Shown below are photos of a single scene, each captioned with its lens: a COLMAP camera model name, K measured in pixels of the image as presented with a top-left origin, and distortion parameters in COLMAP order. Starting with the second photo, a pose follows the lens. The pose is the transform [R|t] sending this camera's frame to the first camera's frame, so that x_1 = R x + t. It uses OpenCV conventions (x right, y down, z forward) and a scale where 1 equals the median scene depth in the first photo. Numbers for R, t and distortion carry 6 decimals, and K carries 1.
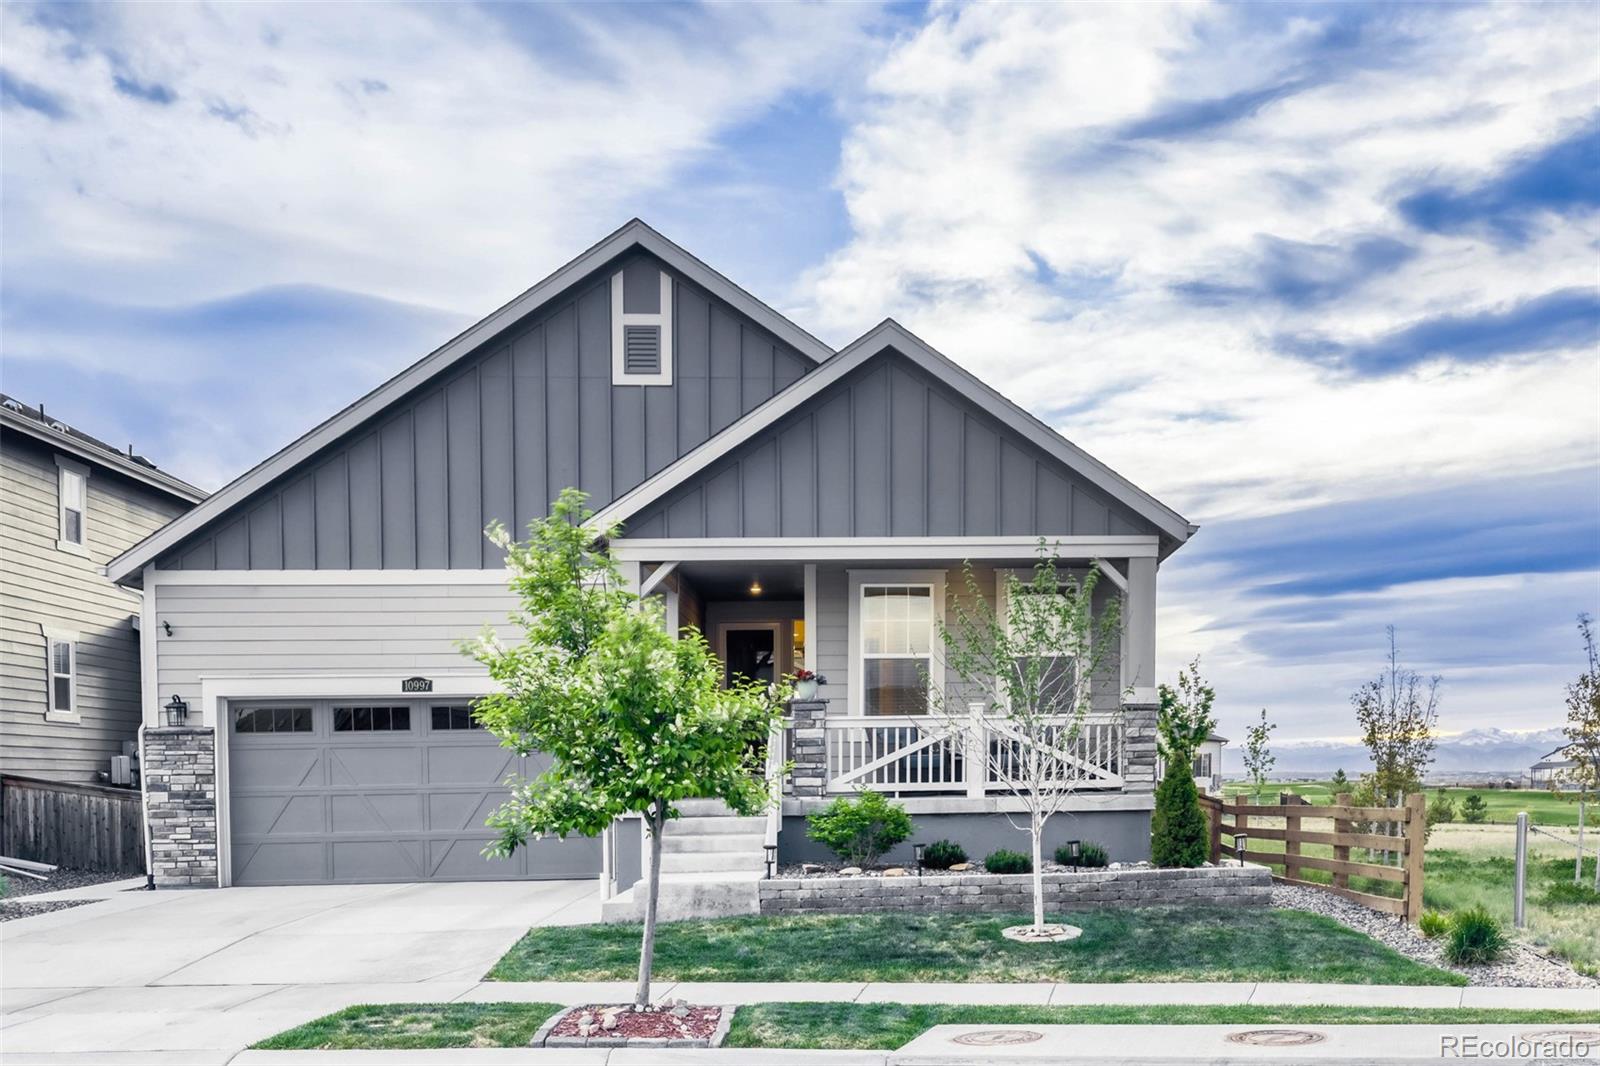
lens RADIAL K [[1568.5, 0, 800.0], [0, 1568.5, 533.0], [0, 0, 1]] dist [0.008231, 0.012271]
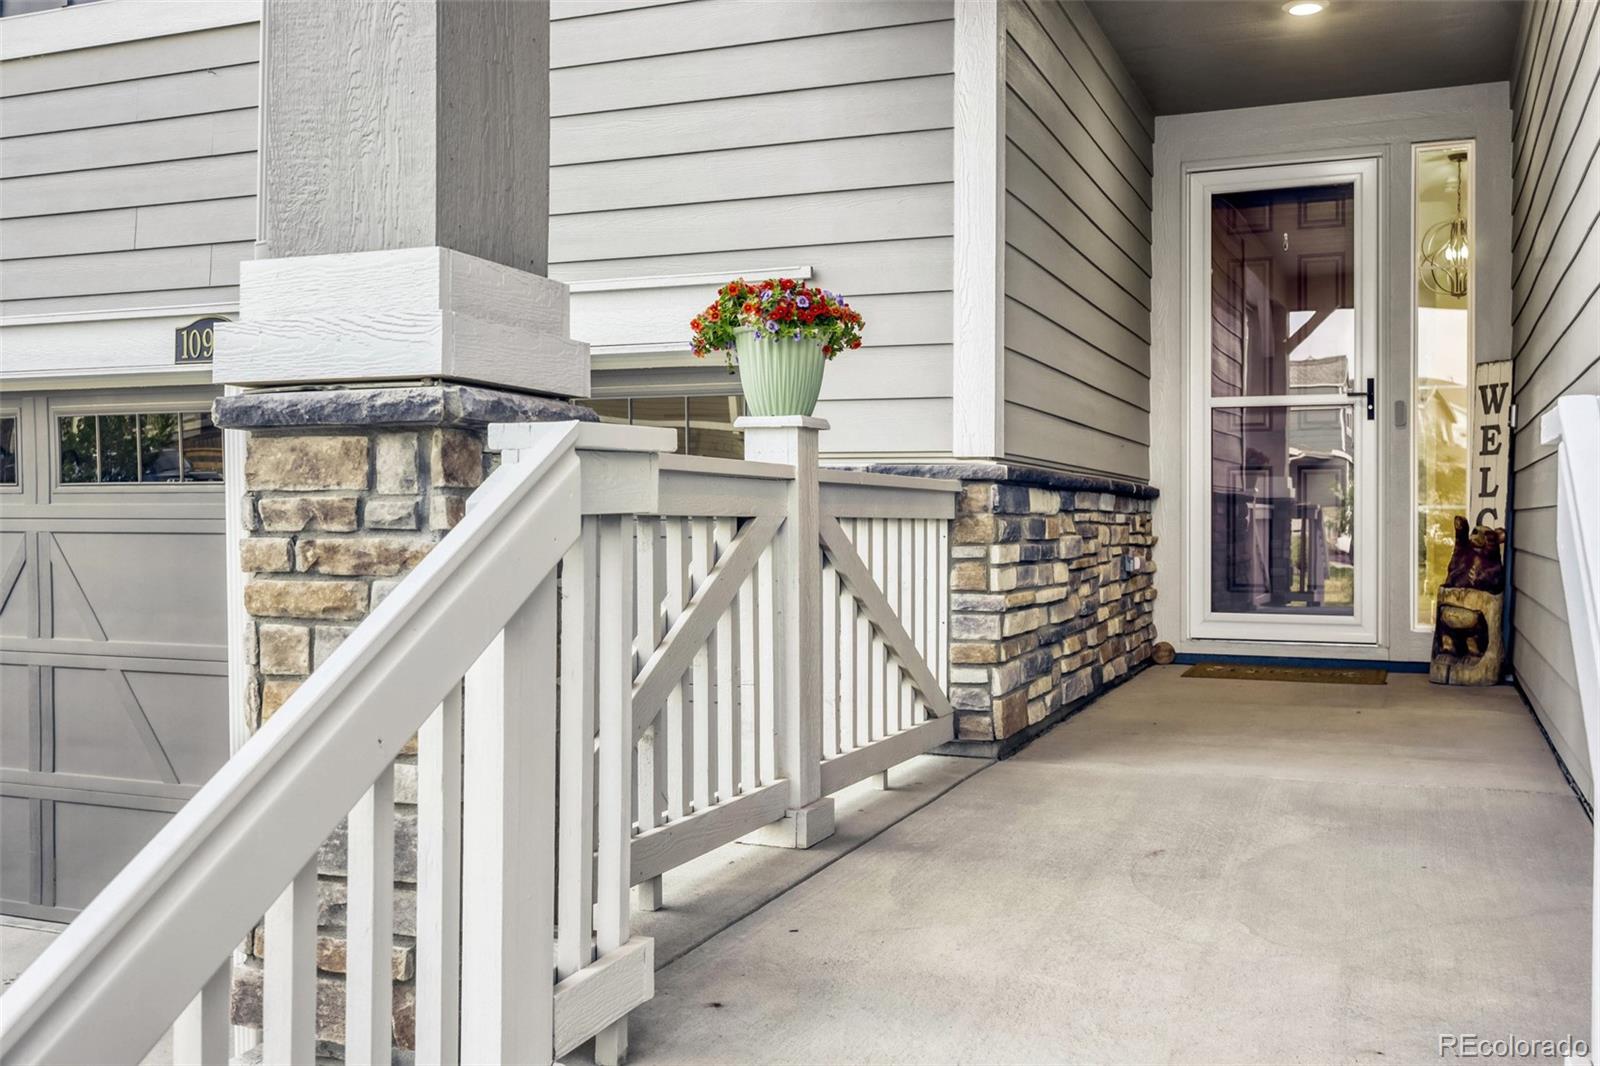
lens RADIAL K [[1568.5, 0, 800.0], [0, 1568.5, 533.0], [0, 0, 1]] dist [0.008231, 0.012271]
pose [[0.954579, 0.006037, -0.297896, -0.034476], [0.045016, 0.985396, 0.164221, 0.086958], [0.294537, -0.170173, 0.940367, 0.718702]]
